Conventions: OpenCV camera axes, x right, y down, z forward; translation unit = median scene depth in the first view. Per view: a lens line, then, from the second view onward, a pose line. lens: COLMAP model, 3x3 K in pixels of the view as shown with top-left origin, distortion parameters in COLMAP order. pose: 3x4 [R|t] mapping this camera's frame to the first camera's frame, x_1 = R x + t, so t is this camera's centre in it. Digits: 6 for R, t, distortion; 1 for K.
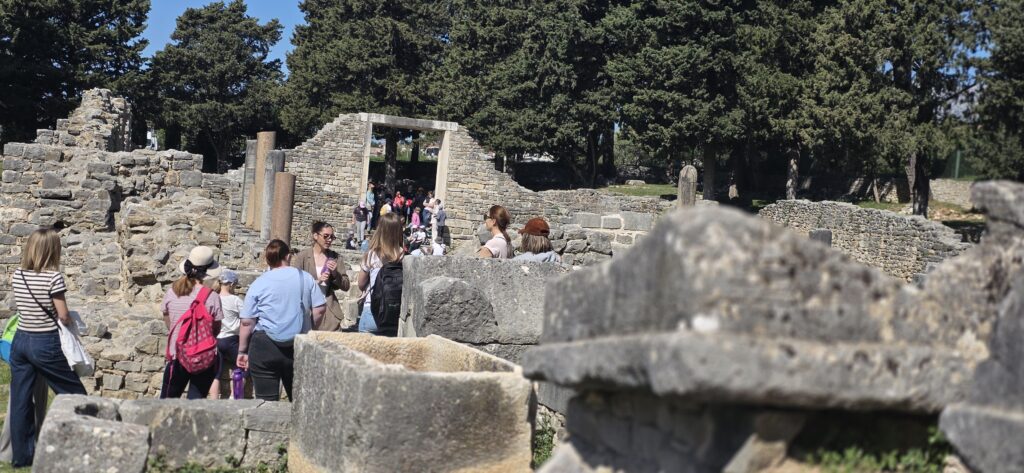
lens RADIAL K [[1421.6, 0, 535.5], [0, 1421.6, 237.4], [0, 0, 1]] dist [0.267808, -1.161156]
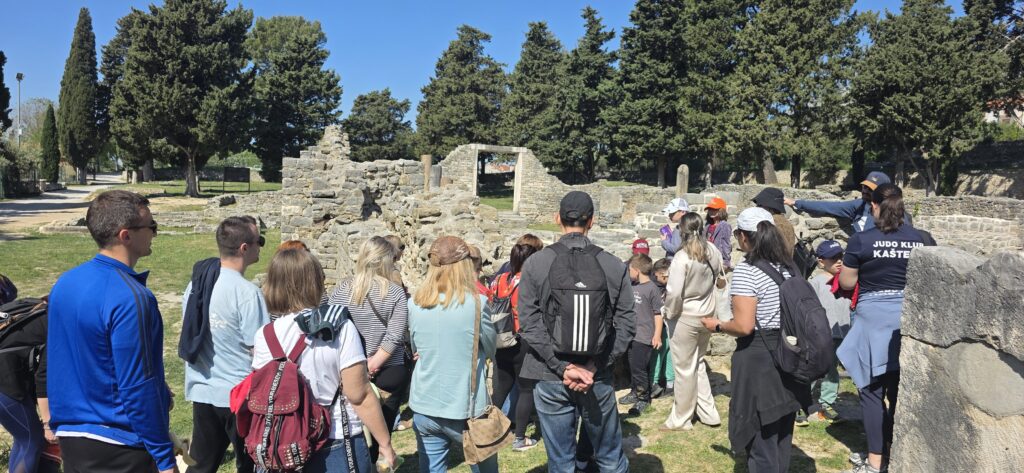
lens RADIAL K [[711.2, 0, 512.0], [0, 711.2, 236.5], [0, 0, 1]] dist [0.111998, -0.117518]
pose [[0.999110, -0.037582, -0.019127, -0.049832], [0.038208, 0.998709, 0.033466, -0.002151], [0.017844, -0.034167, 0.999257, 0.114988]]
